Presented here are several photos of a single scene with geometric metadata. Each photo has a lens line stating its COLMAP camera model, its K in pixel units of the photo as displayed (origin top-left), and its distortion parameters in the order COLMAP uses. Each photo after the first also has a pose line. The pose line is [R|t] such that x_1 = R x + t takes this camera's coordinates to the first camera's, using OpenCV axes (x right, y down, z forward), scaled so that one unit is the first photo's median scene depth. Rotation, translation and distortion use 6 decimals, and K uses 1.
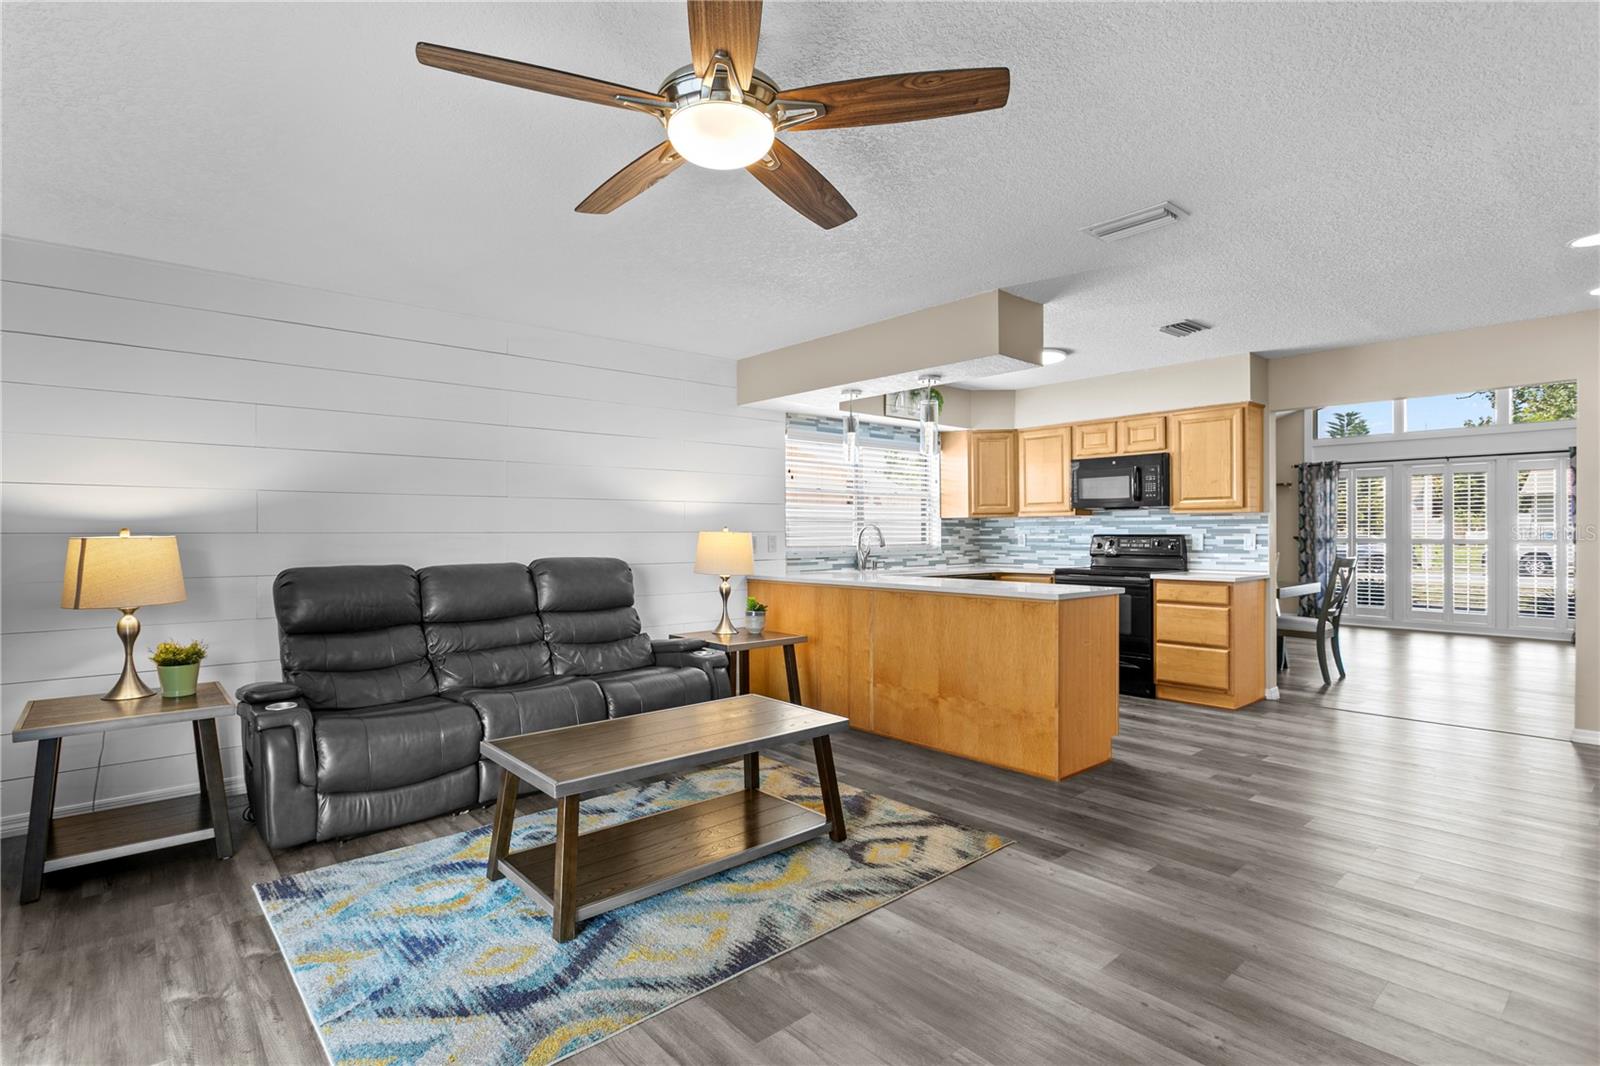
lens RADIAL K [[780.2, 0, 785.2], [0, 780.2, 532.8], [0, 0, 1]] dist [0.003074, 0.002700]
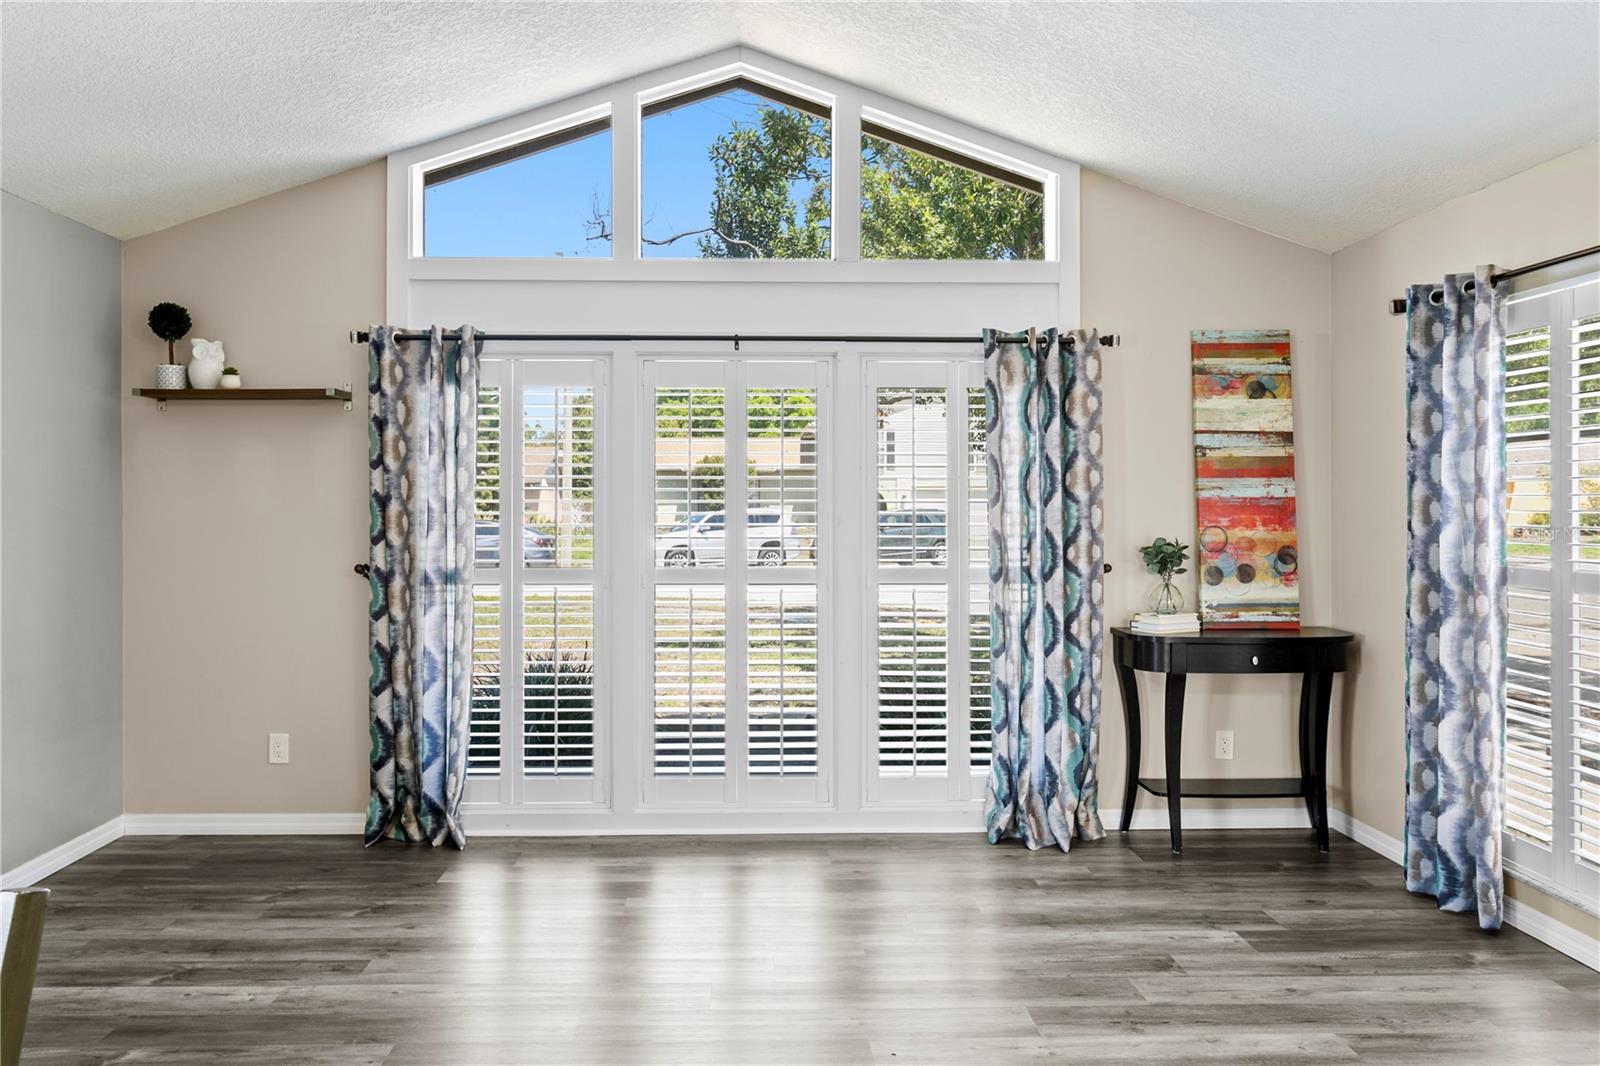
lens RADIAL K [[1128.7, 0, 798.0], [0, 1128.7, 505.7], [0, 0, 1]] dist [0.001045, -0.000183]
pose [[0.633046, 0.003896, 0.774104, 0.701124], [-0.000875, 0.999990, -0.004317, -0.028612], [-0.774113, 0.002055, 0.633044, 0.982037]]
